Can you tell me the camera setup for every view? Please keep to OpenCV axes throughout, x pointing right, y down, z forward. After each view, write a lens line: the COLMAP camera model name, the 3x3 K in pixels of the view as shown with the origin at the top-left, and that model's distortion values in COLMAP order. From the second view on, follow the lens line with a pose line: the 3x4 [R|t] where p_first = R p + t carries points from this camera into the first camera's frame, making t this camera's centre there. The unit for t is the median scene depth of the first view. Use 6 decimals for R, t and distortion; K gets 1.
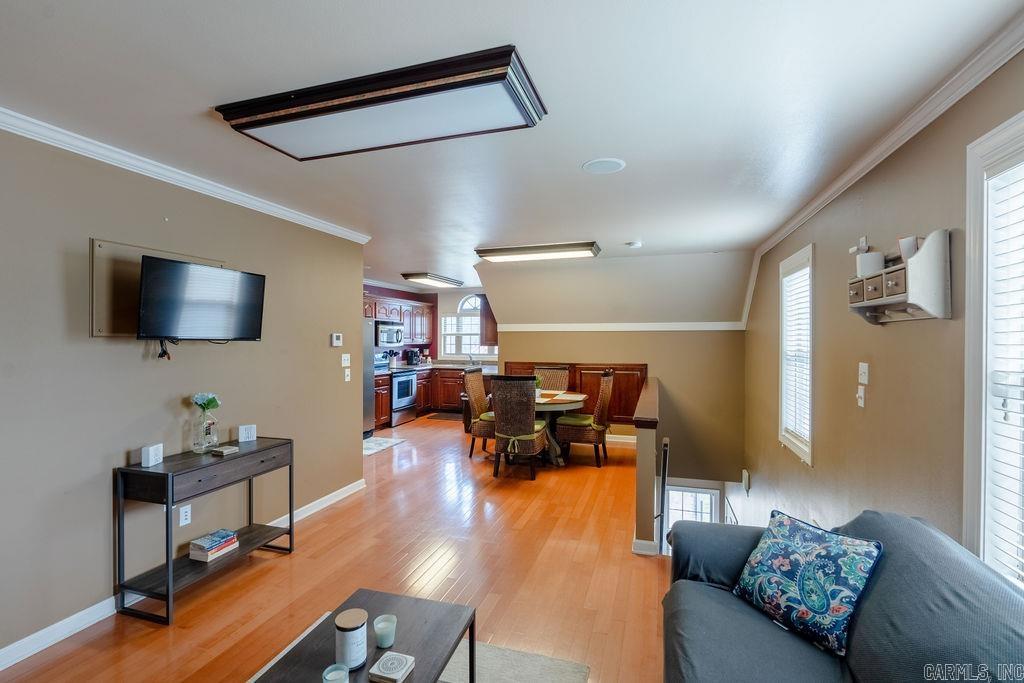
lens RADIAL K [[458.8, 0, 512.5], [0, 458.8, 339.6], [0, 0, 1]] dist [-0.002970, 0.001290]
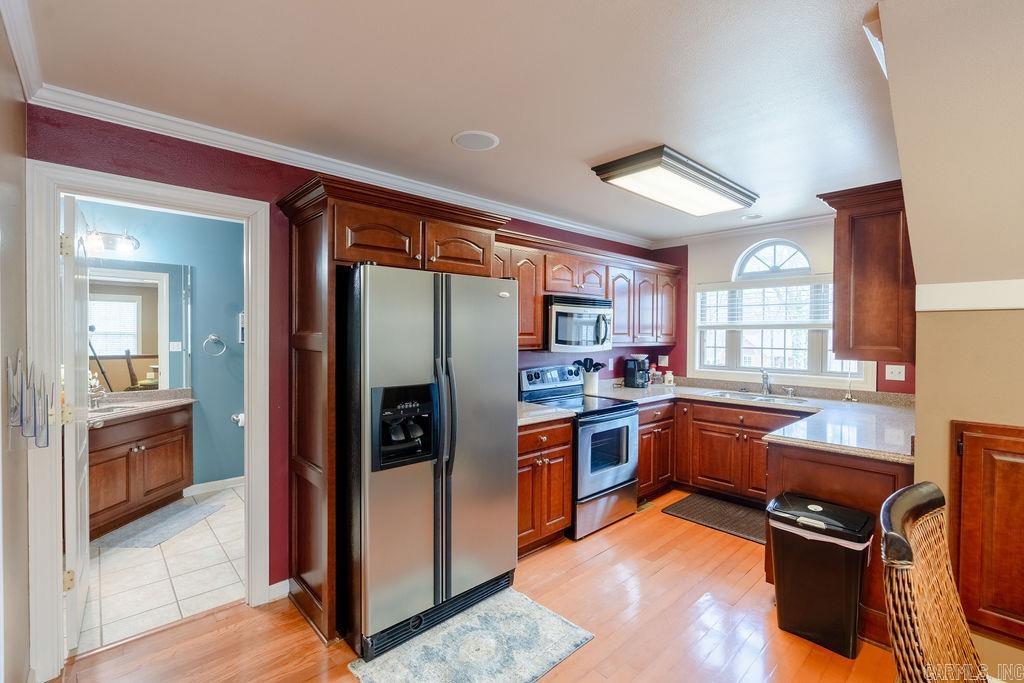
lens RADIAL K [[458.8, 0, 510.2], [0, 458.8, 340.1], [0, 0, 1]] dist [-0.002970, 0.001290]
pose [[0.867761, 0.007320, -0.496928, -0.088319], [-0.003875, 0.999961, 0.007963, -0.000367], [0.496967, -0.004984, 0.867755, 0.506854]]
